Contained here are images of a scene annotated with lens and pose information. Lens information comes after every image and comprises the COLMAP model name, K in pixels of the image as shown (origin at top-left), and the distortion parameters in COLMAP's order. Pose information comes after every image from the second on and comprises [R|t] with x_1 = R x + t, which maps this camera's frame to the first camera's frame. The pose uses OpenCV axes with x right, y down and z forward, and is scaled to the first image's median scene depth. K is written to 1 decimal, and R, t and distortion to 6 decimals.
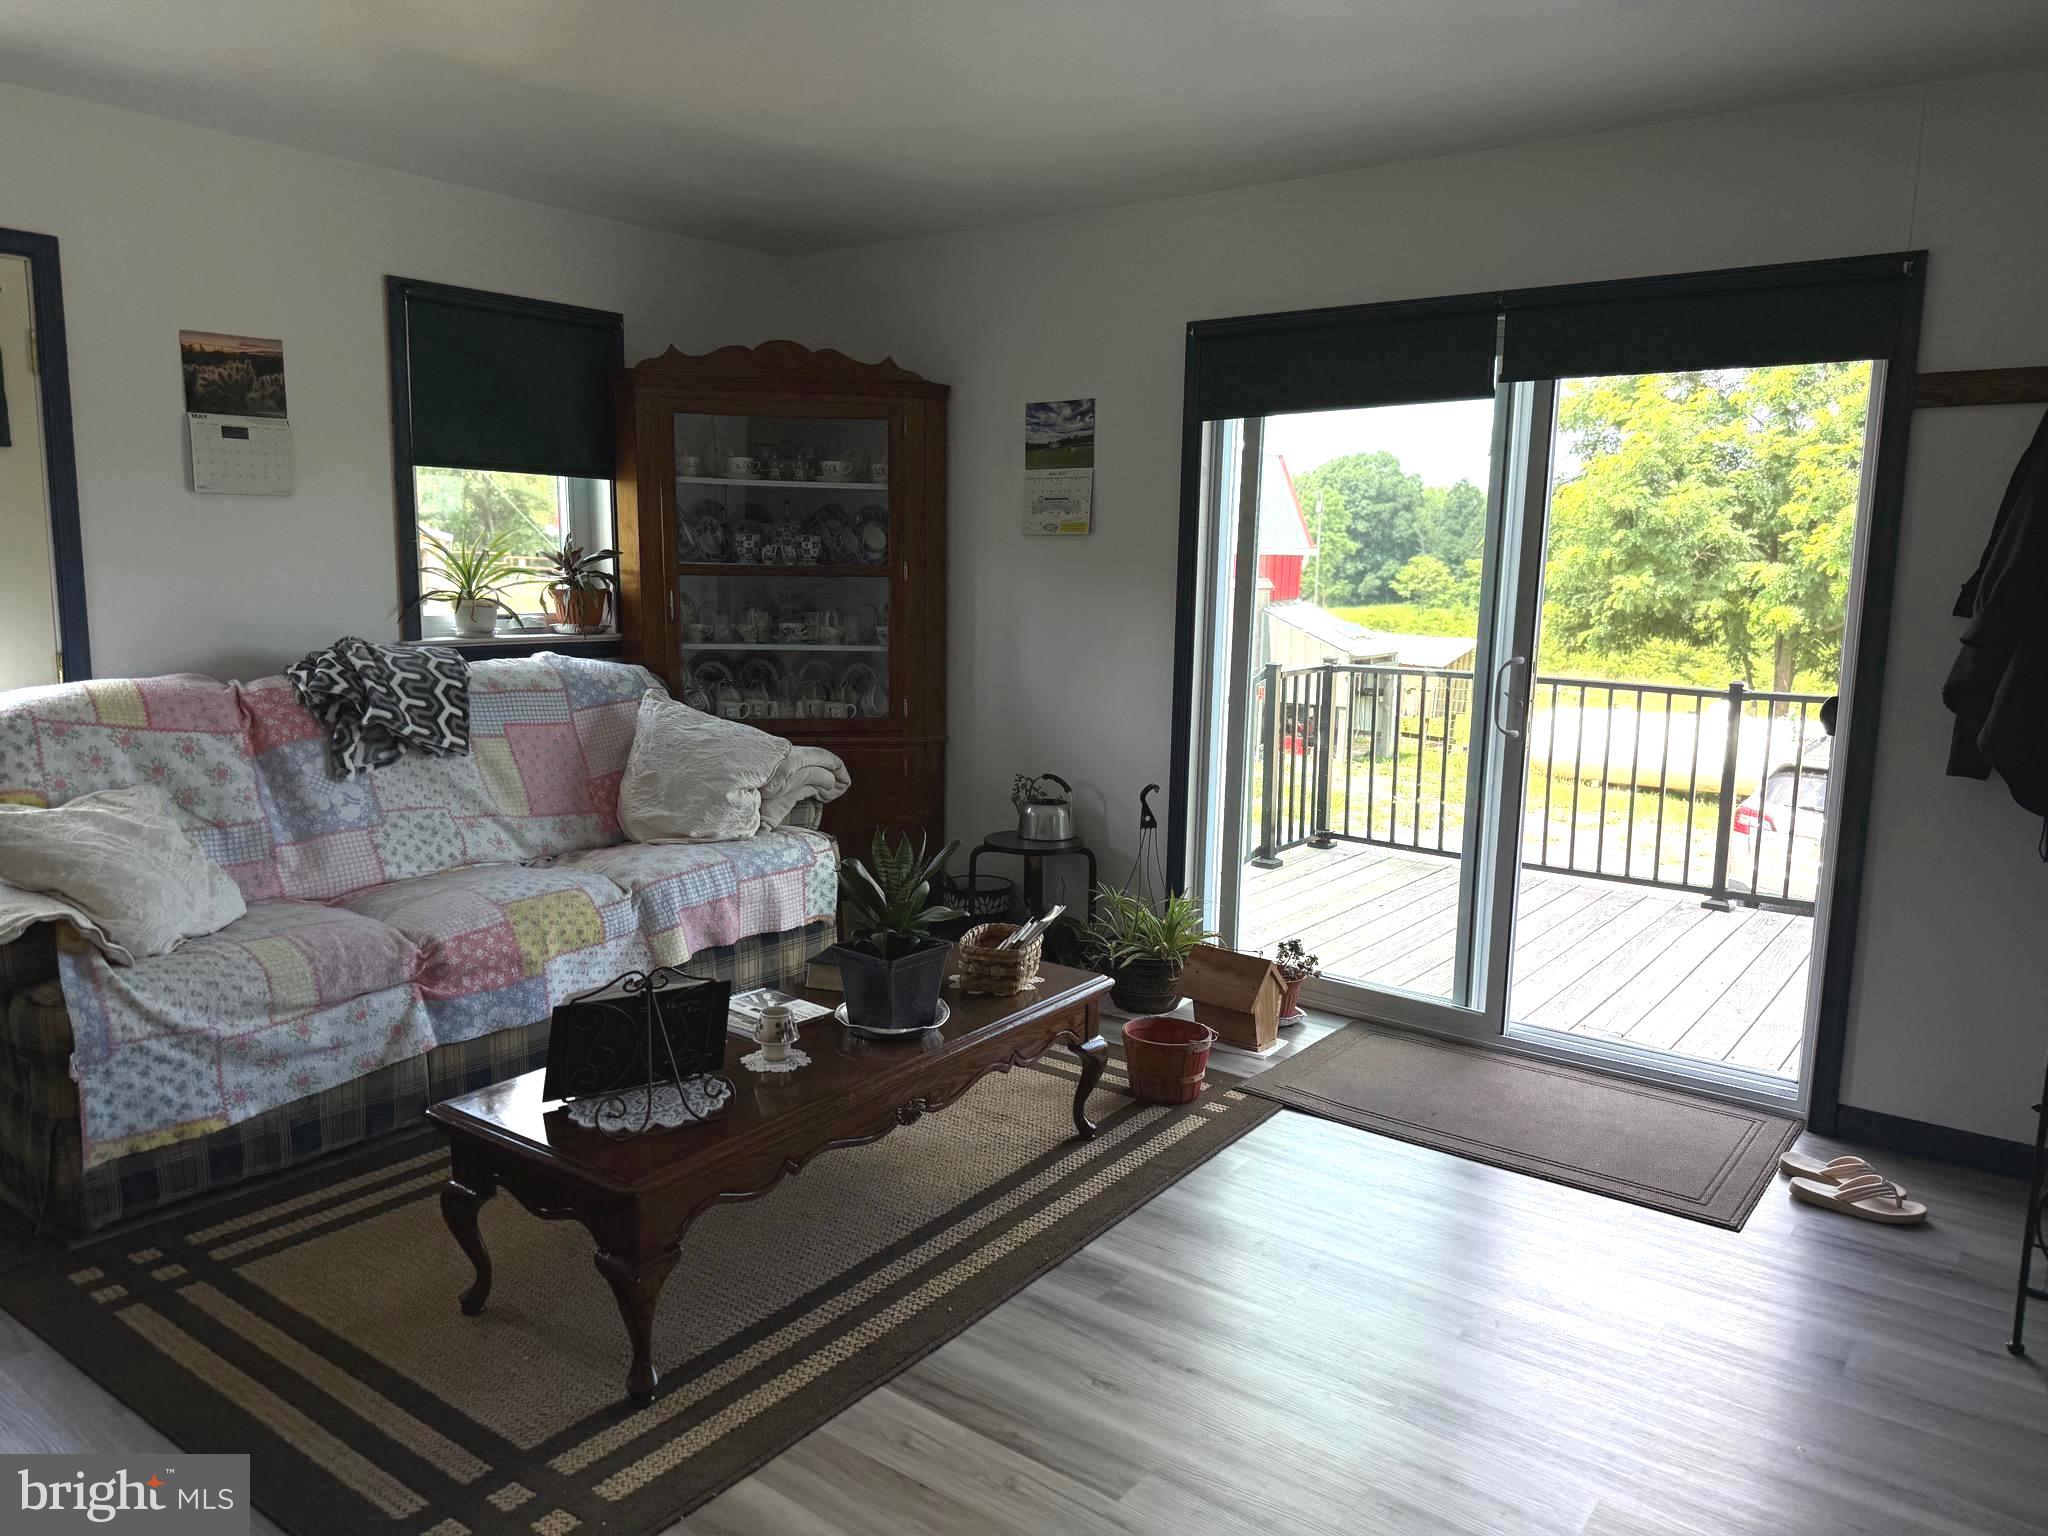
lens RADIAL K [[1446.4, 0, 1027.0], [0, 1446.4, 763.9], [0, 0, 1]] dist [0.047845, -0.045933]
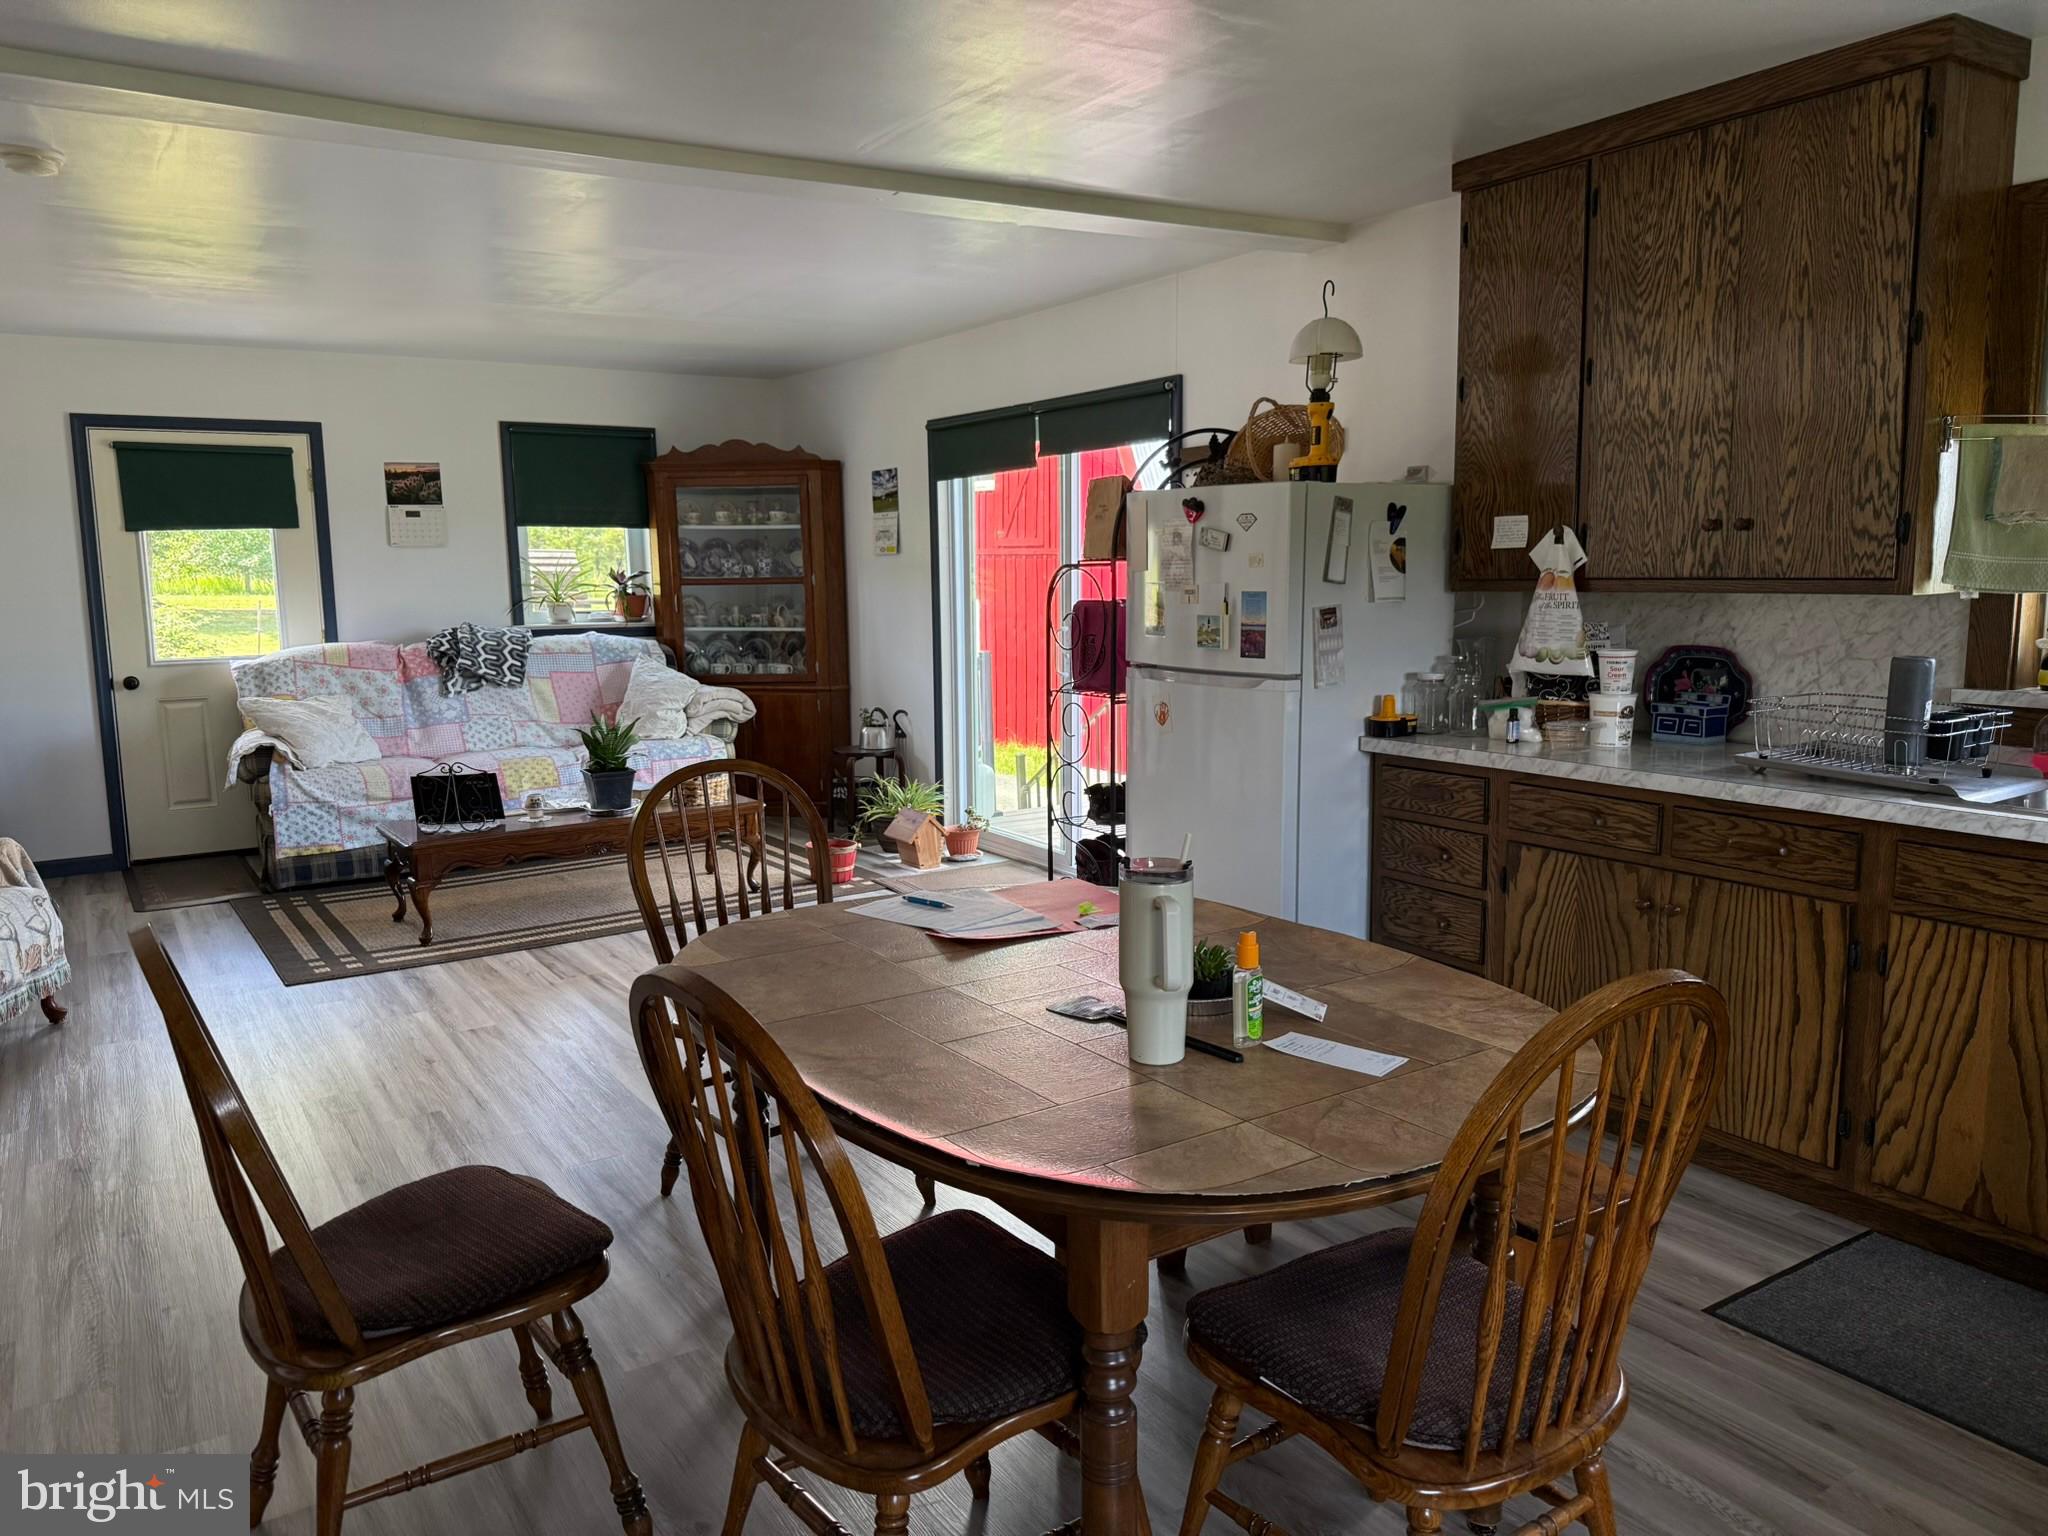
lens RADIAL K [[1446.4, 0, 1036.1], [0, 1446.4, 767.4], [0, 0, 1]] dist [0.047845, -0.045933]
pose [[0.946296, 0.018893, -0.322750, 0.830362], [-0.020572, 0.999787, -0.001790, 0.086437], [0.322647, 0.008333, 0.946483, -0.517648]]
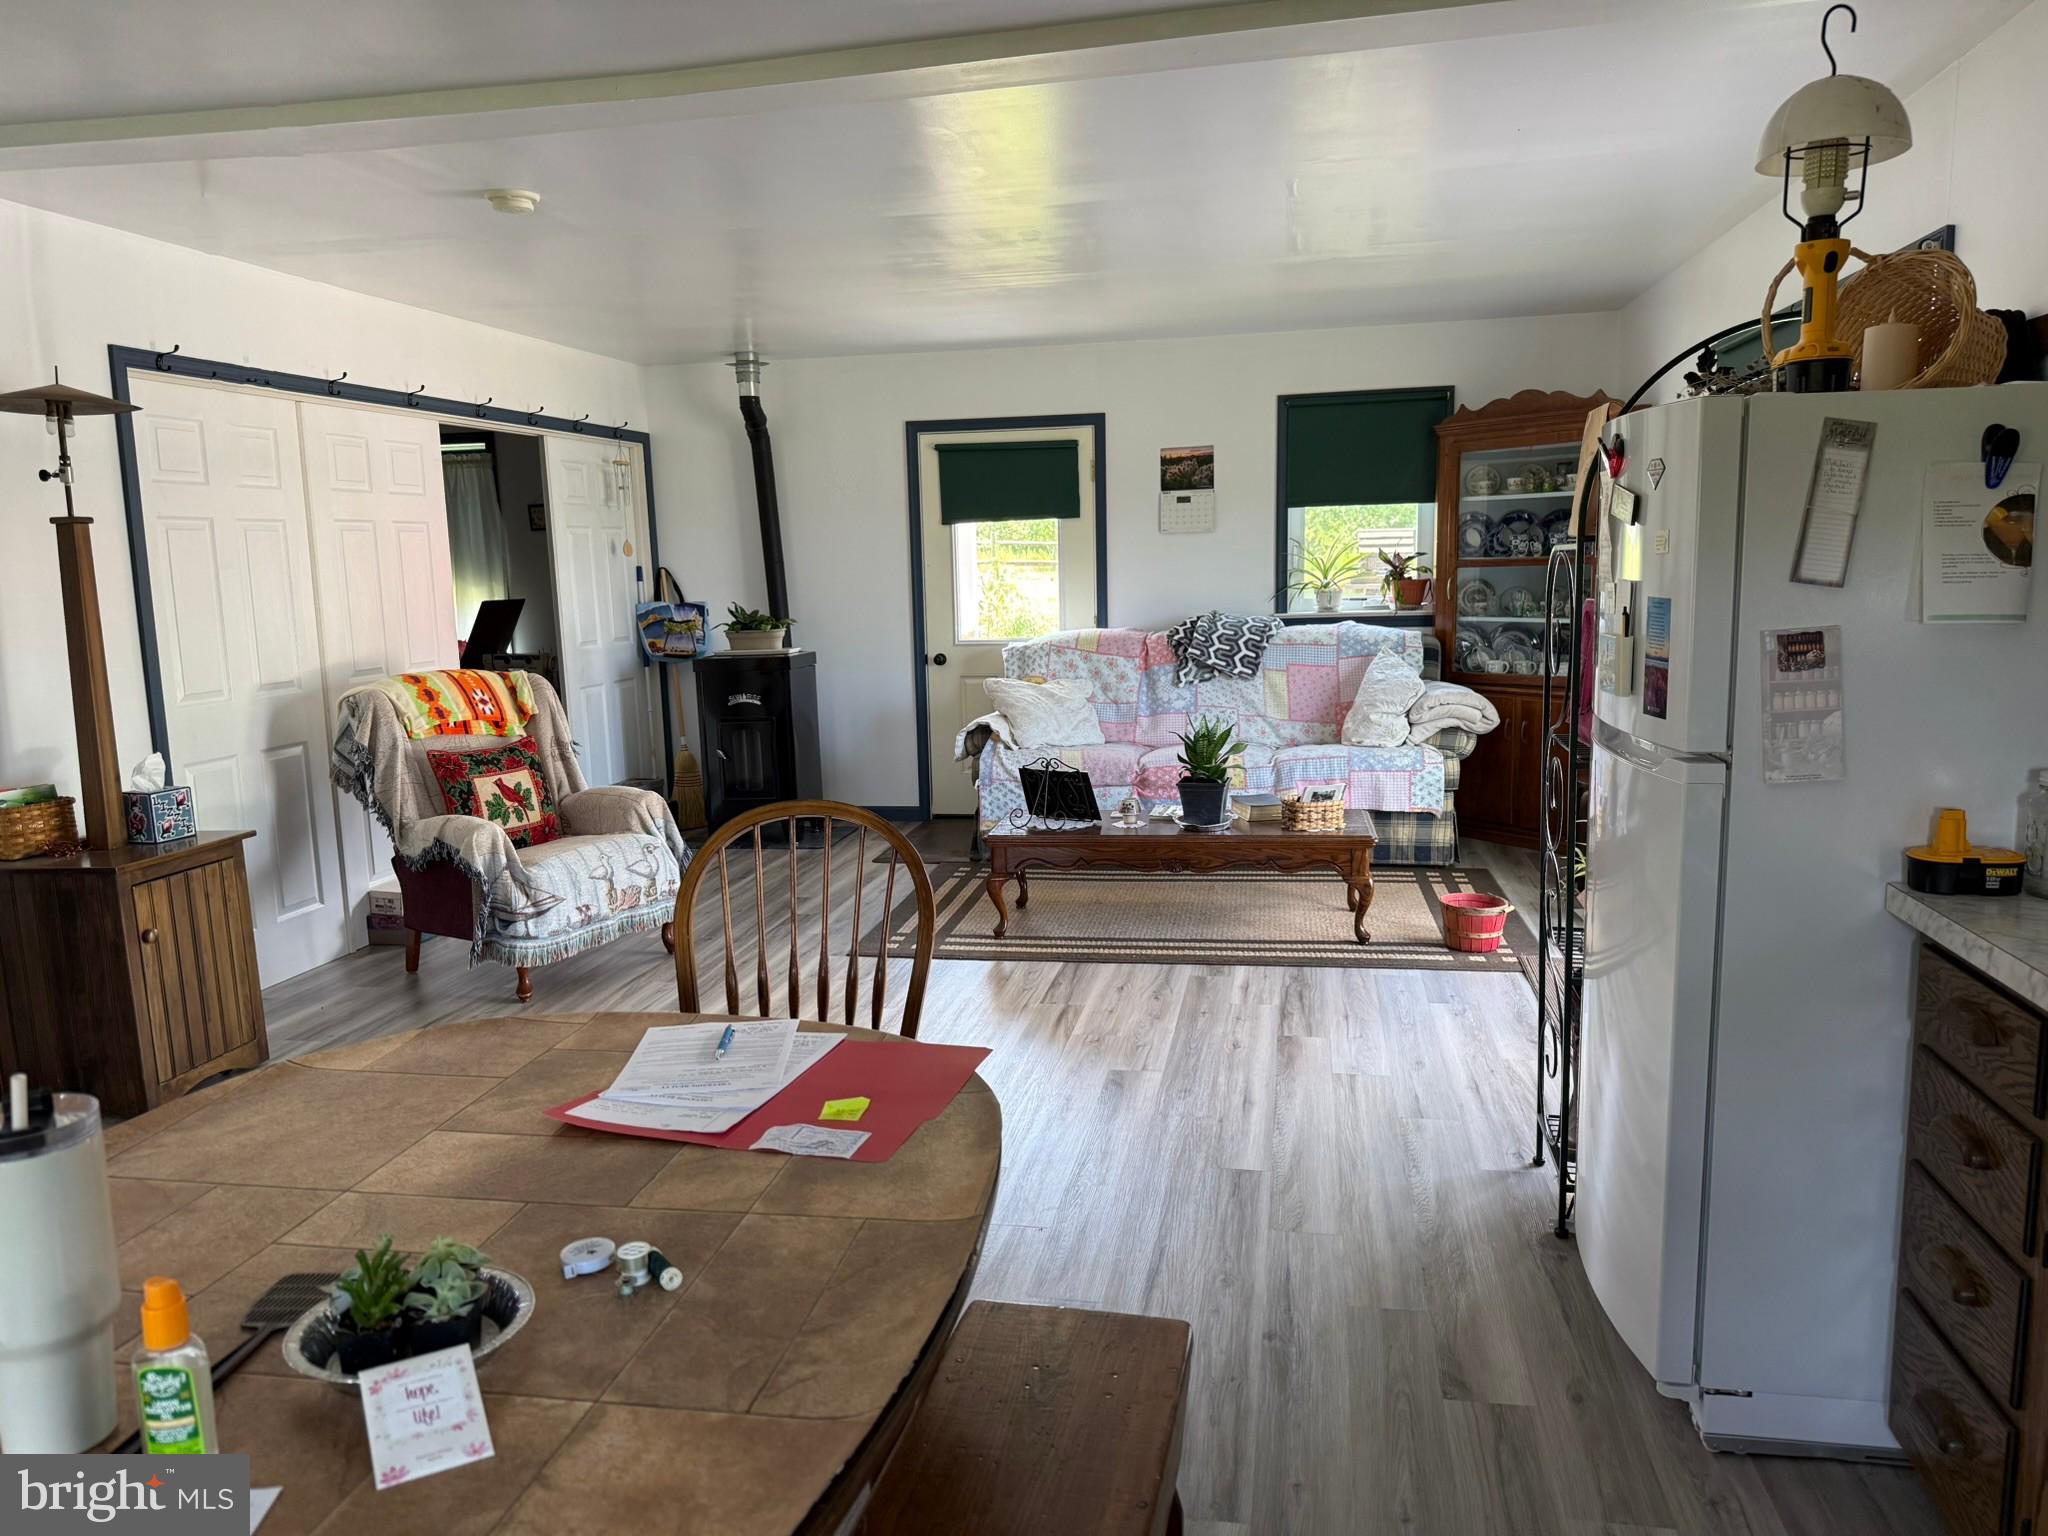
lens RADIAL K [[1446.4, 0, 1028.7], [0, 1446.4, 795.4], [0, 0, 1]] dist [0.047845, -0.045933]
pose [[0.442123, 0.119135, -0.889007, 1.058929], [-0.096622, 0.991698, 0.084844, 0.010447], [0.891735, 0.048386, 0.449964, 0.008679]]
